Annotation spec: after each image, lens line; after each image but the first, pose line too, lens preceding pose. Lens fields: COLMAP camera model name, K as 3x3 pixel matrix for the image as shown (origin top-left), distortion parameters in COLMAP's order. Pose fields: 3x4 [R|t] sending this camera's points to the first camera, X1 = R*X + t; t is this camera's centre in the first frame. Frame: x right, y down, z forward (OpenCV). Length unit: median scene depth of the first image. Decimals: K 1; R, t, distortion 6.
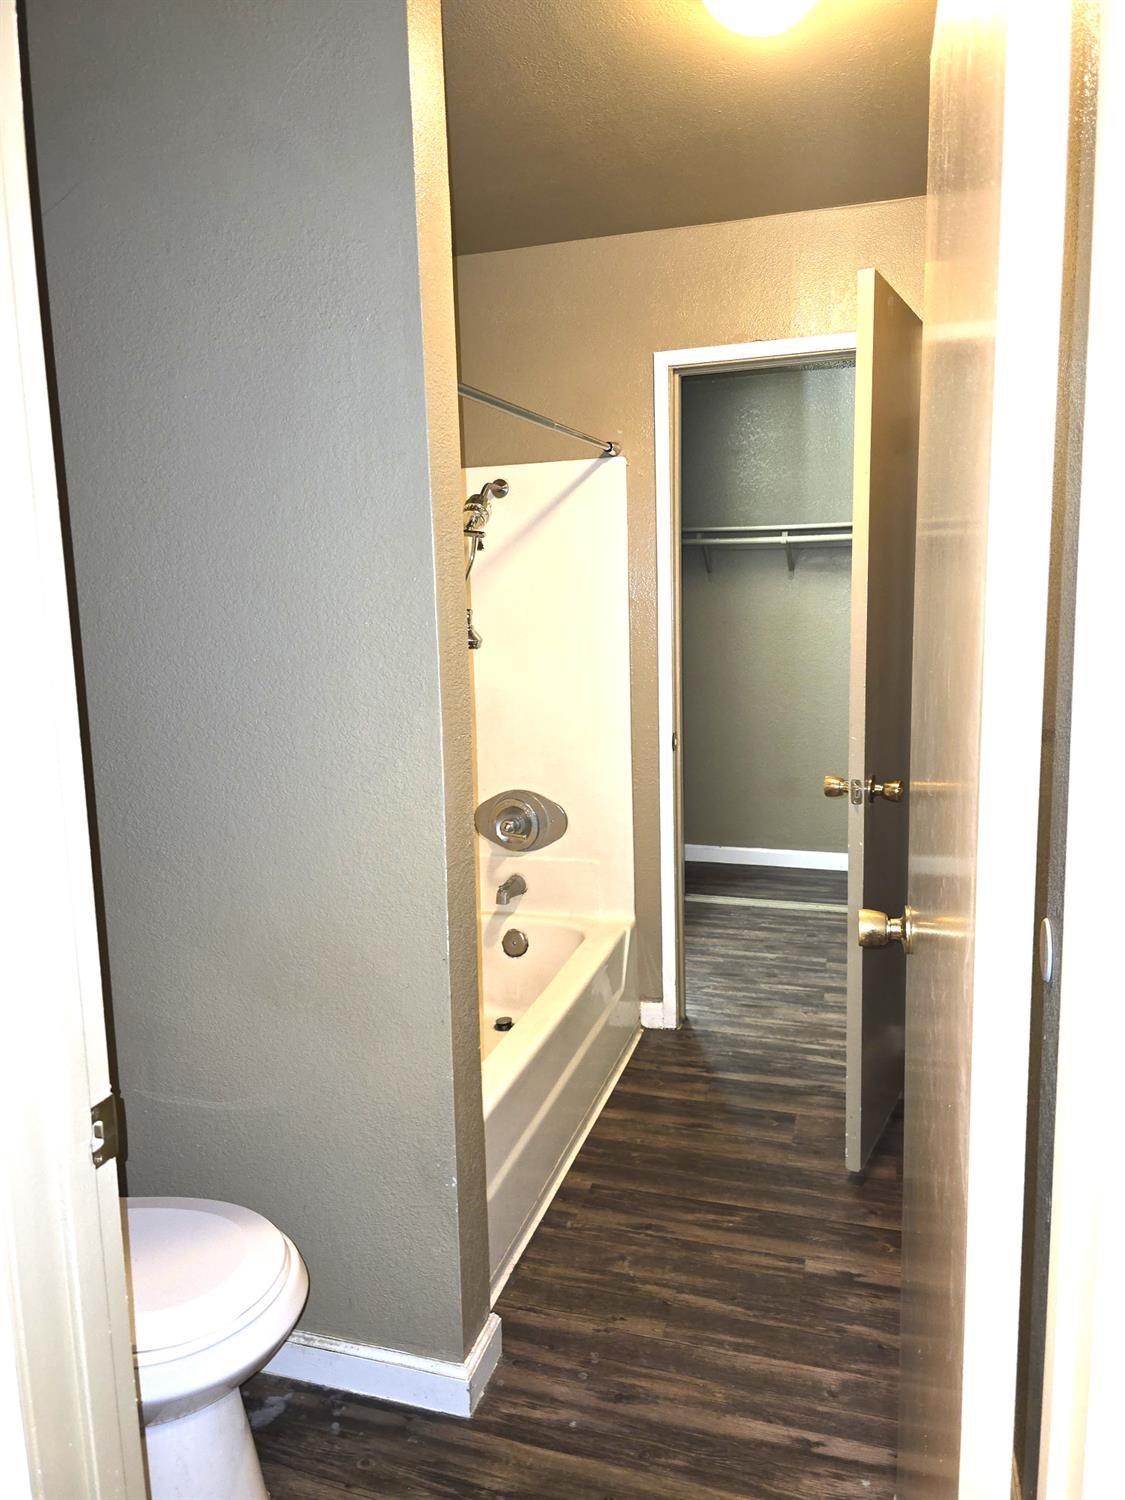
lens RADIAL K [[1016.9, 0, 563.9], [0, 1016.9, 740.3], [0, 0, 1]] dist [0.027158, -0.008718]
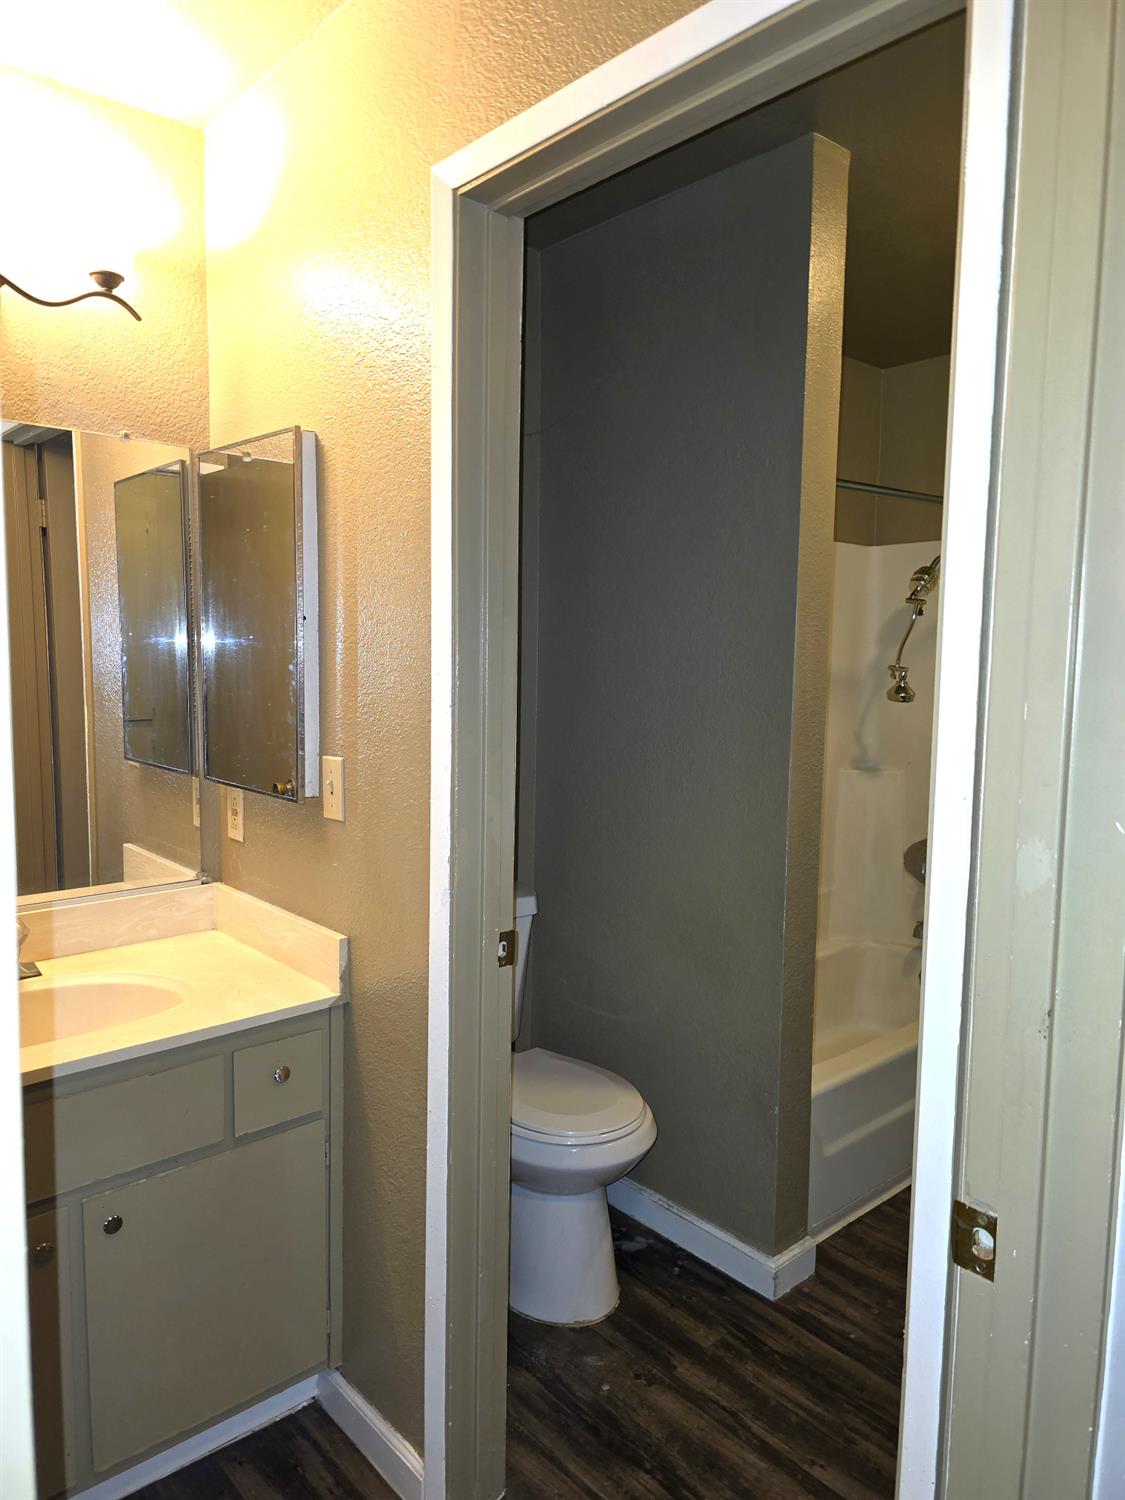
lens RADIAL K [[1016.9, 0, 559.8], [0, 1016.9, 755.6], [0, 0, 1]] dist [0.027158, -0.008718]
pose [[0.851131, 0.094162, -0.516439, 0.271630], [-0.112270, 0.993670, -0.003856, 0.025790], [0.512807, 0.061262, 0.856315, -0.255498]]
